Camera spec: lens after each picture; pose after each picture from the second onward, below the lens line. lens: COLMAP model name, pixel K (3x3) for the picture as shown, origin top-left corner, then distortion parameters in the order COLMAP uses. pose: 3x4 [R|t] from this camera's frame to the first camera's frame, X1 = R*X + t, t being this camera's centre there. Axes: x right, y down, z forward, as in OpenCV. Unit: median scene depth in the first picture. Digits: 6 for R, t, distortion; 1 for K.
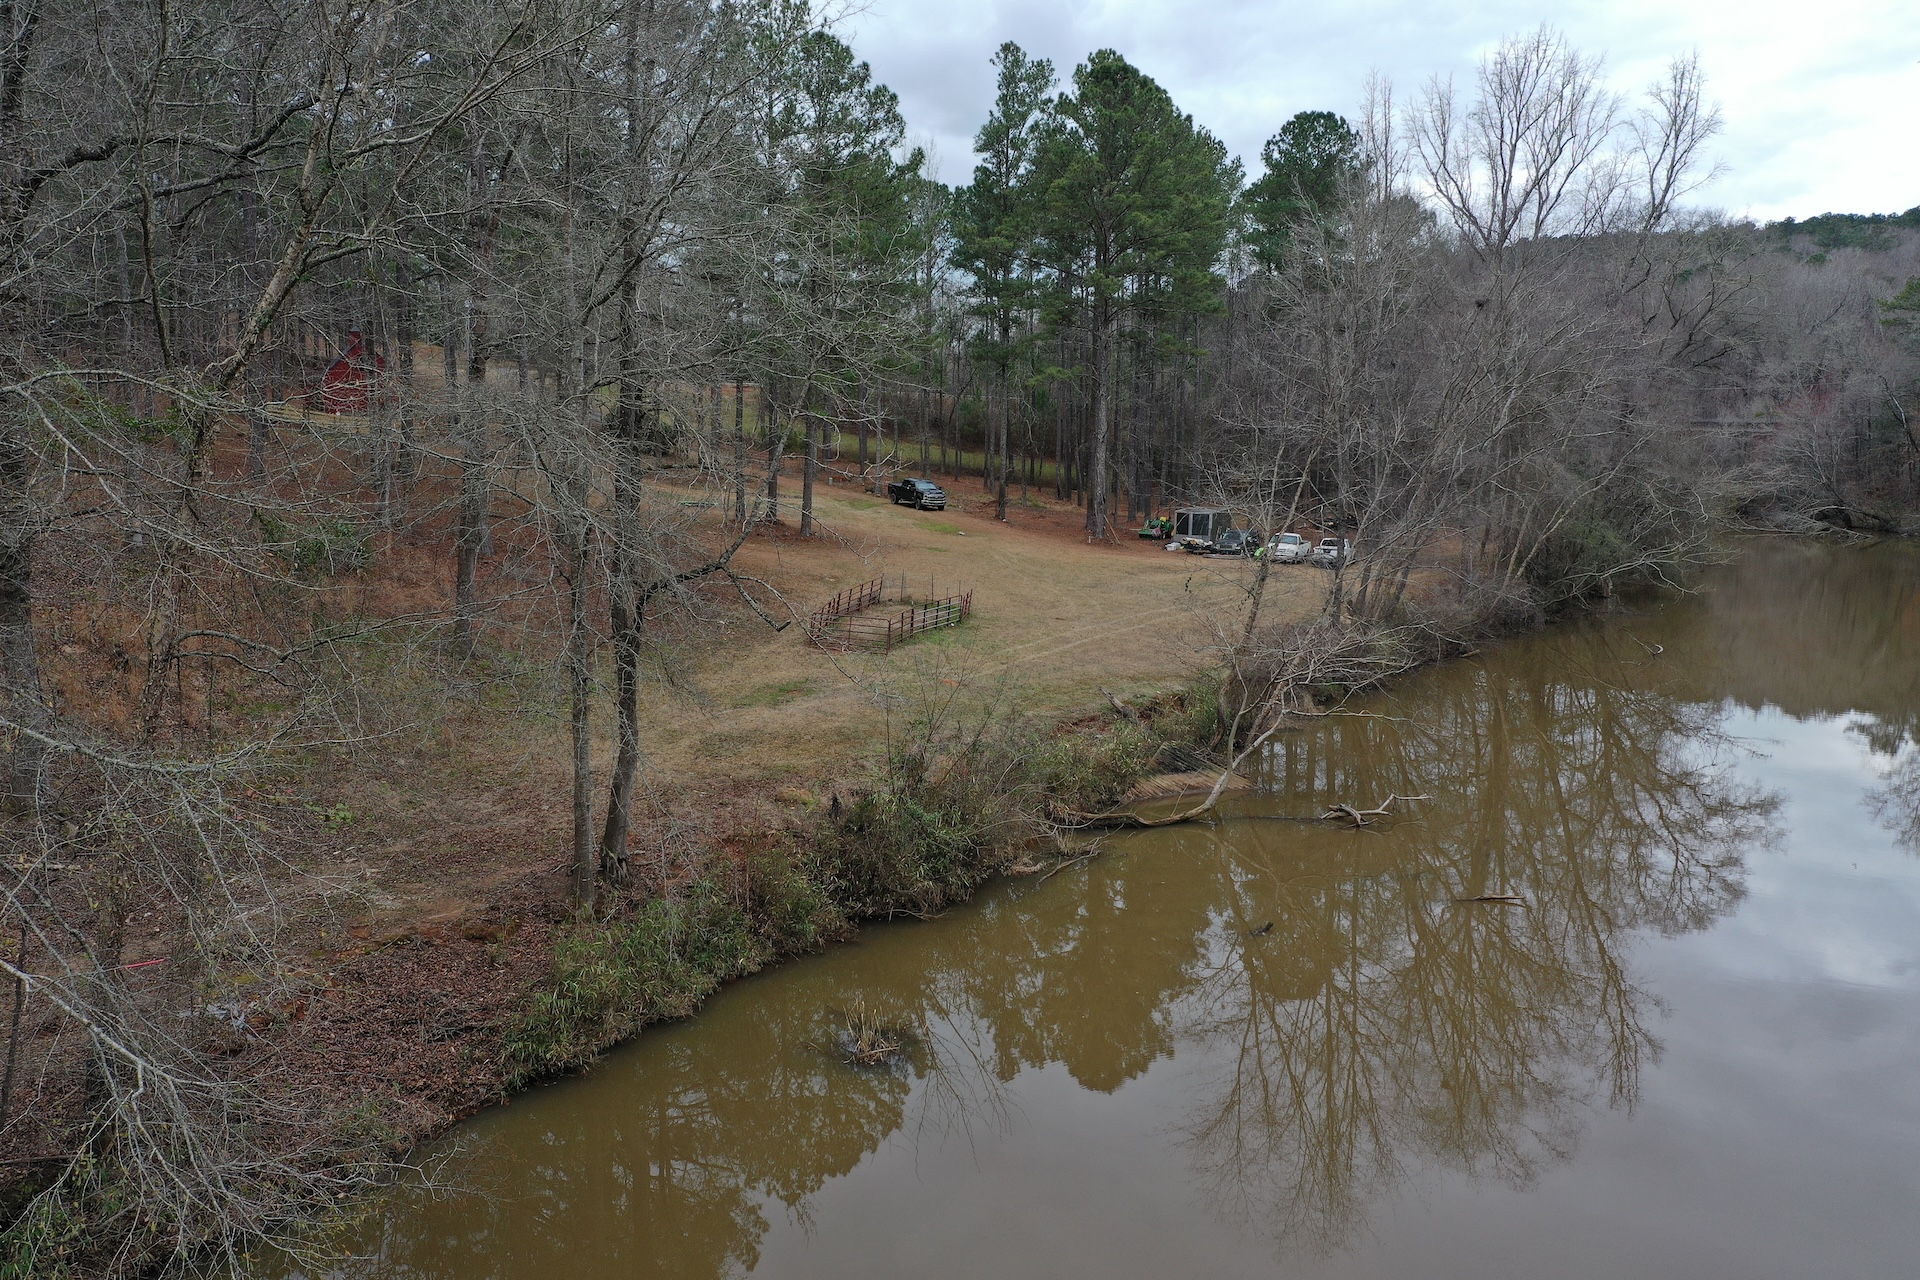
lens RADIAL K [[1514.4, 0, 957.2], [0, 1514.4, 634.2], [0, 0, 1]] dist [0.000686, -0.002060]
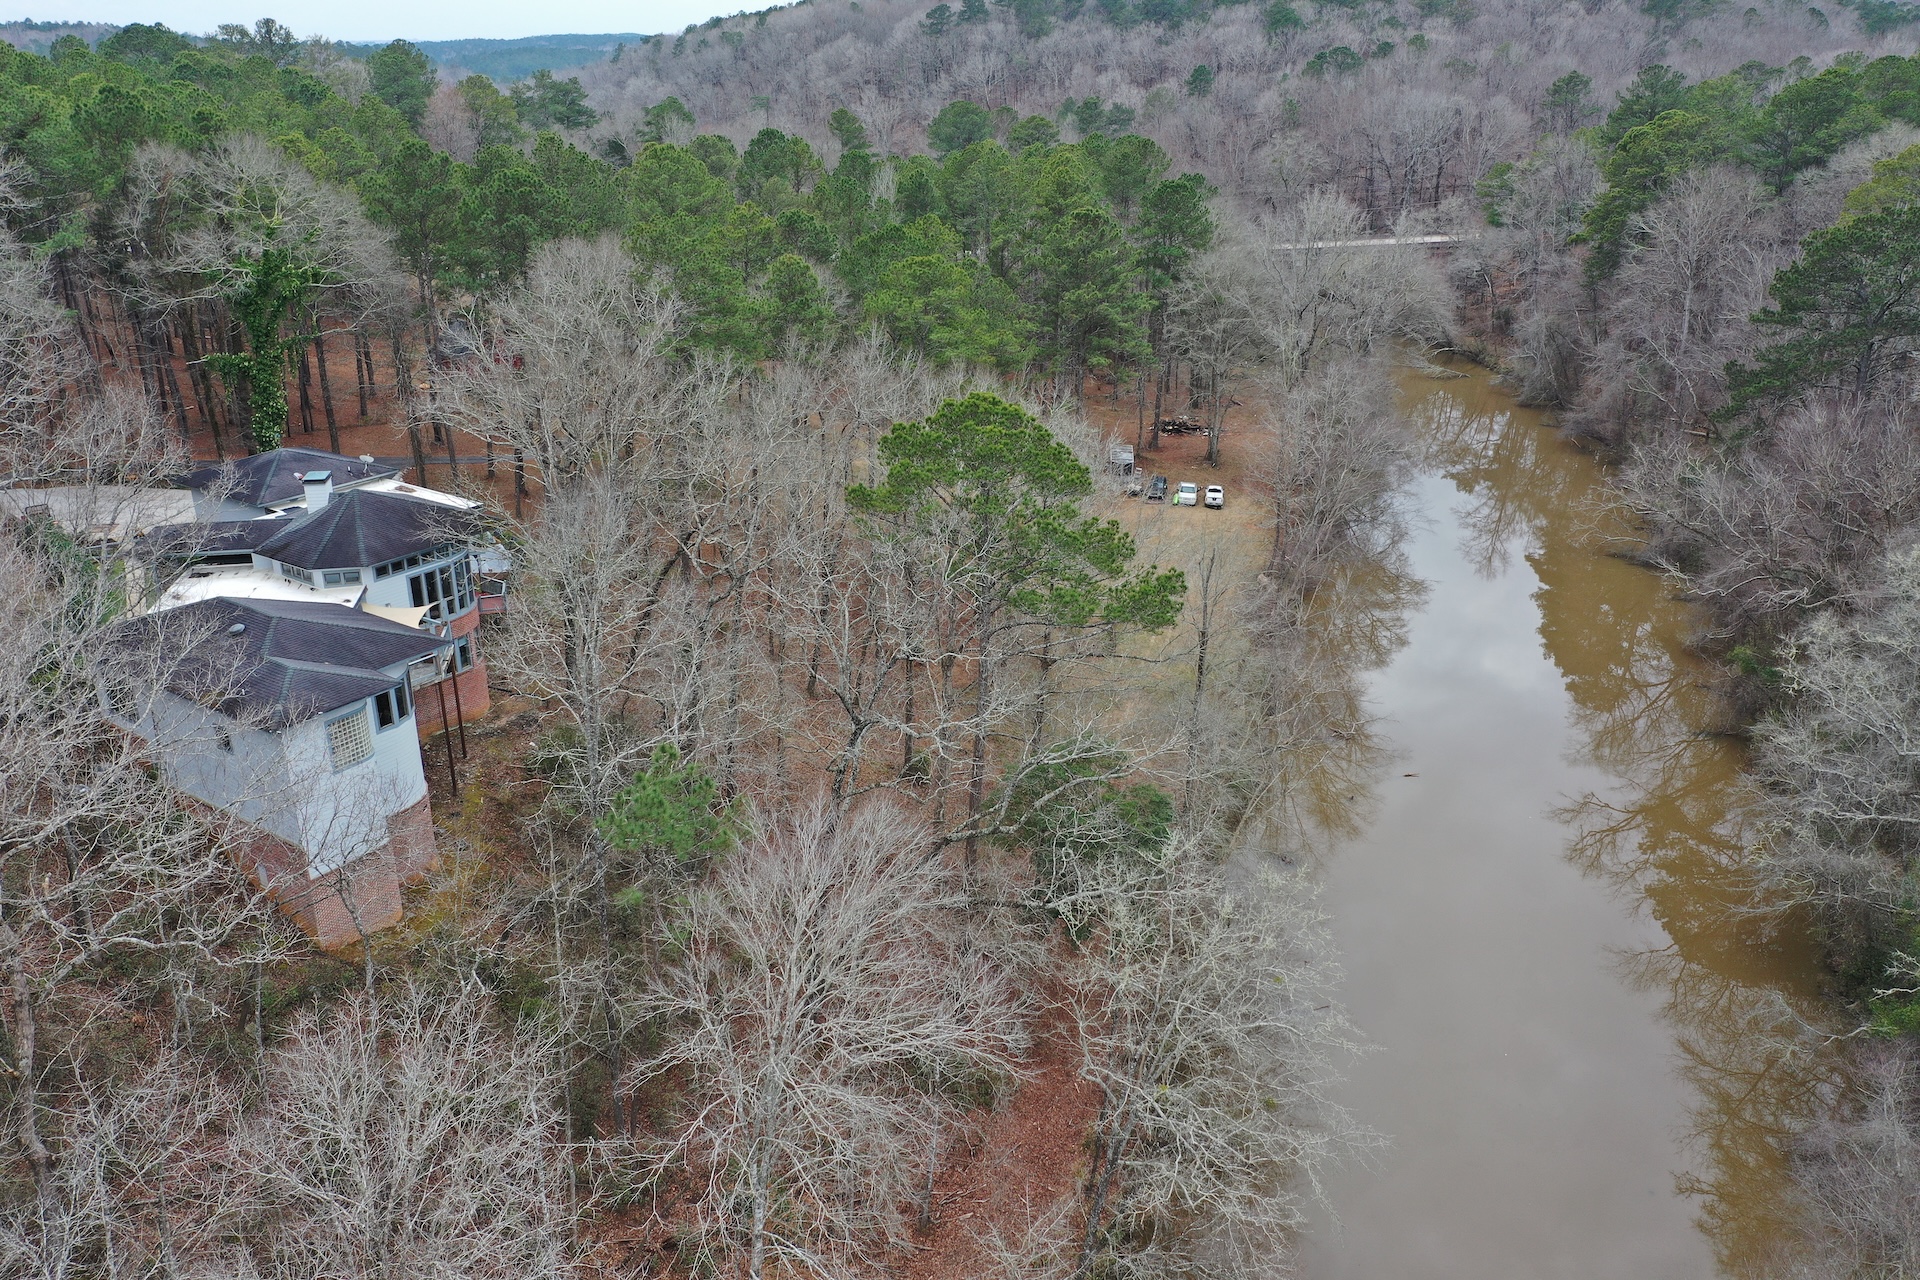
lens RADIAL K [[1514.4, 0, 957.5], [0, 1514.4, 636.0], [0, 0, 1]] dist [0.000686, -0.002060]
pose [[0.966716, -0.100564, 0.235259, -0.453684], [0.041004, 0.968525, 0.245517, -0.328700], [-0.252545, -0.227699, 0.940412, -0.592563]]
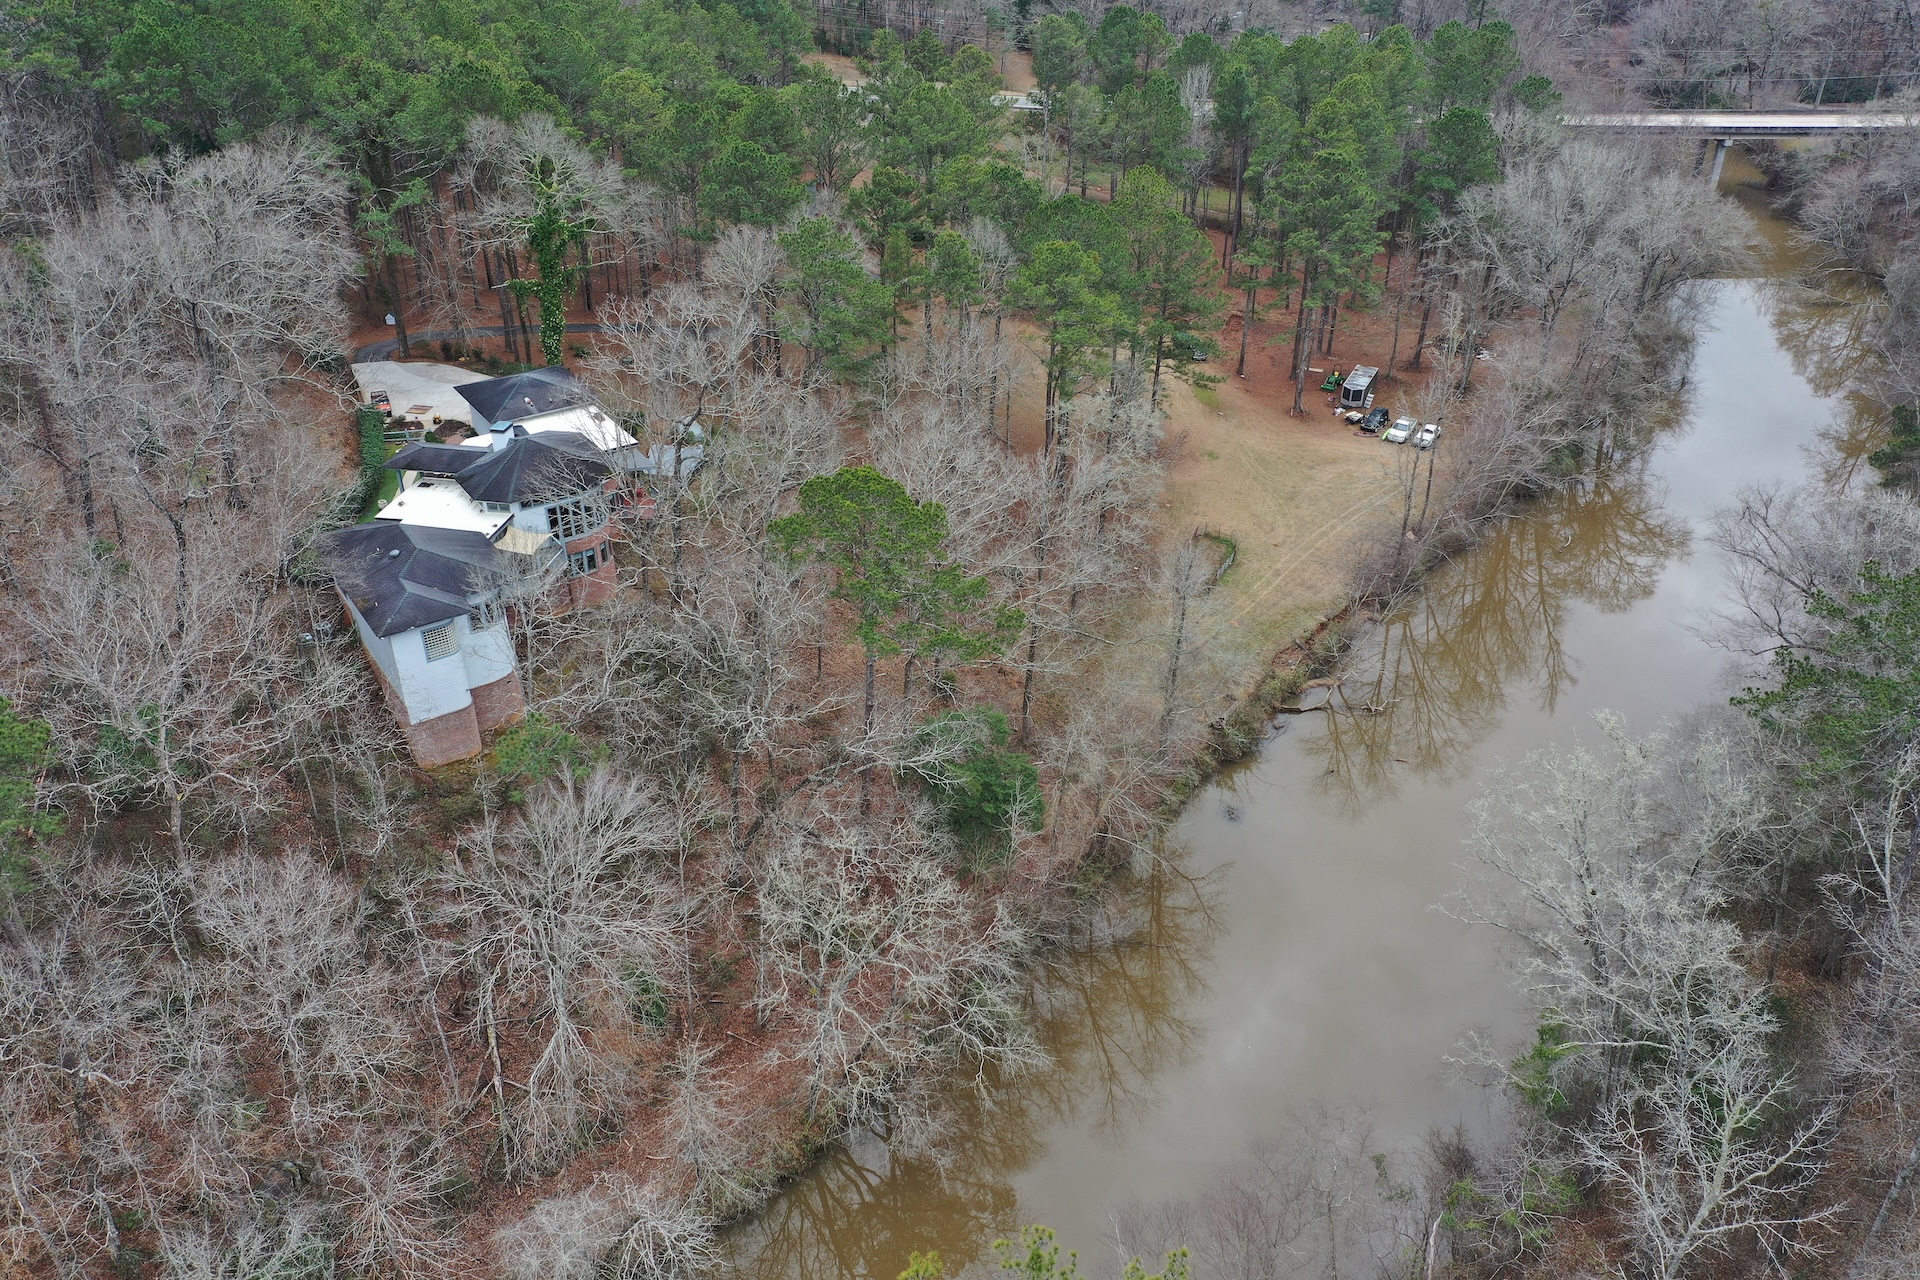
lens RADIAL K [[1514.4, 0, 946.3], [0, 1514.4, 636.3], [0, 0, 1]] dist [0.000686, -0.002060]
pose [[0.993698, 0.045955, -0.102233, -0.125613], [-0.001802, 0.918519, 0.395373, -0.535248], [0.112072, -0.392697, 0.912814, -0.801463]]
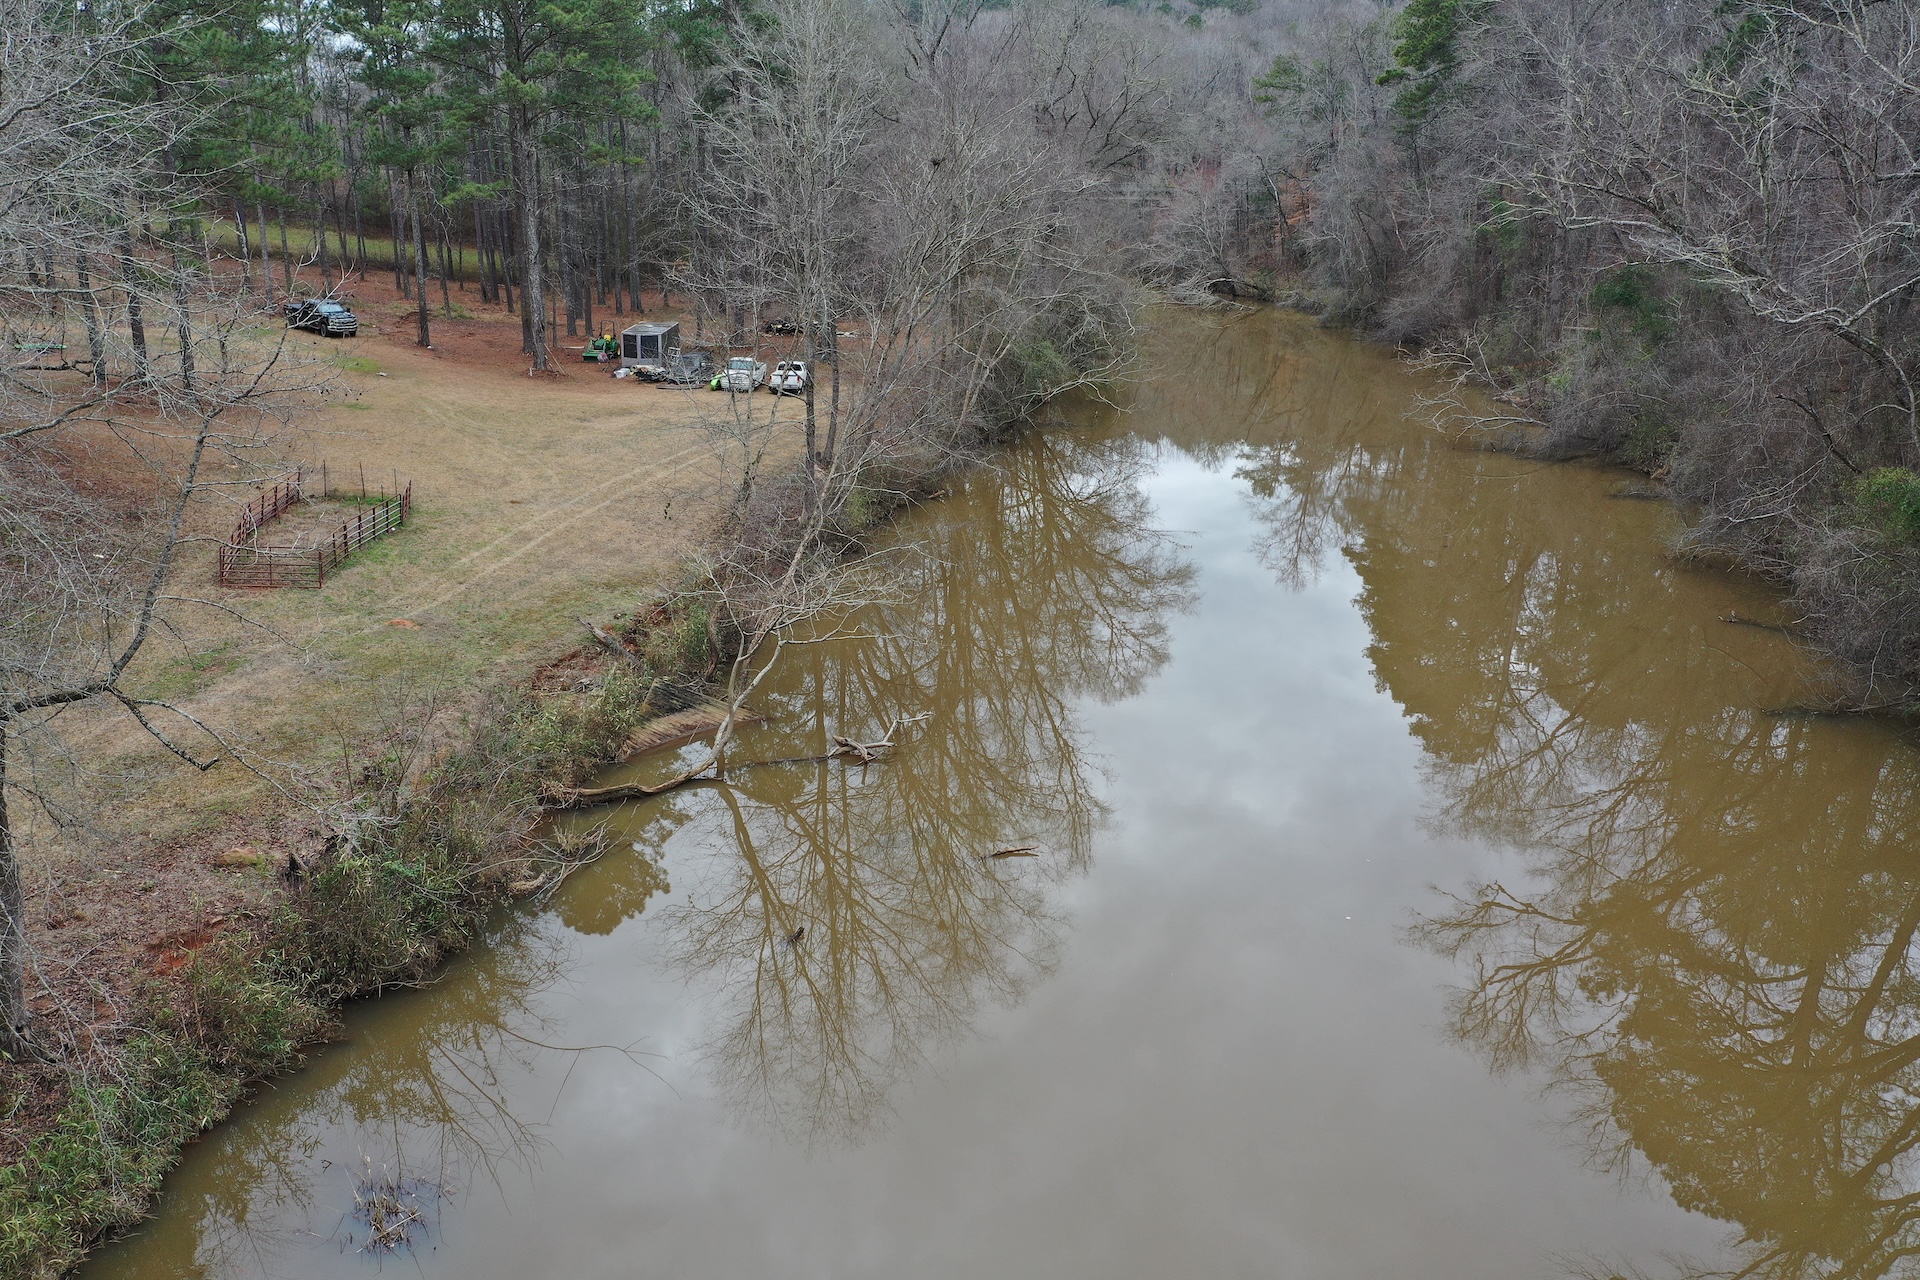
lens RADIAL K [[1514.4, 0, 959.5], [0, 1514.4, 633.7], [0, 0, 1]] dist [0.000686, -0.002060]
pose [[0.932855, -0.109533, 0.343197, -0.003096], [0.051652, 0.983481, 0.173485, -0.053243], [-0.356530, -0.144110, 0.923103, 0.034642]]
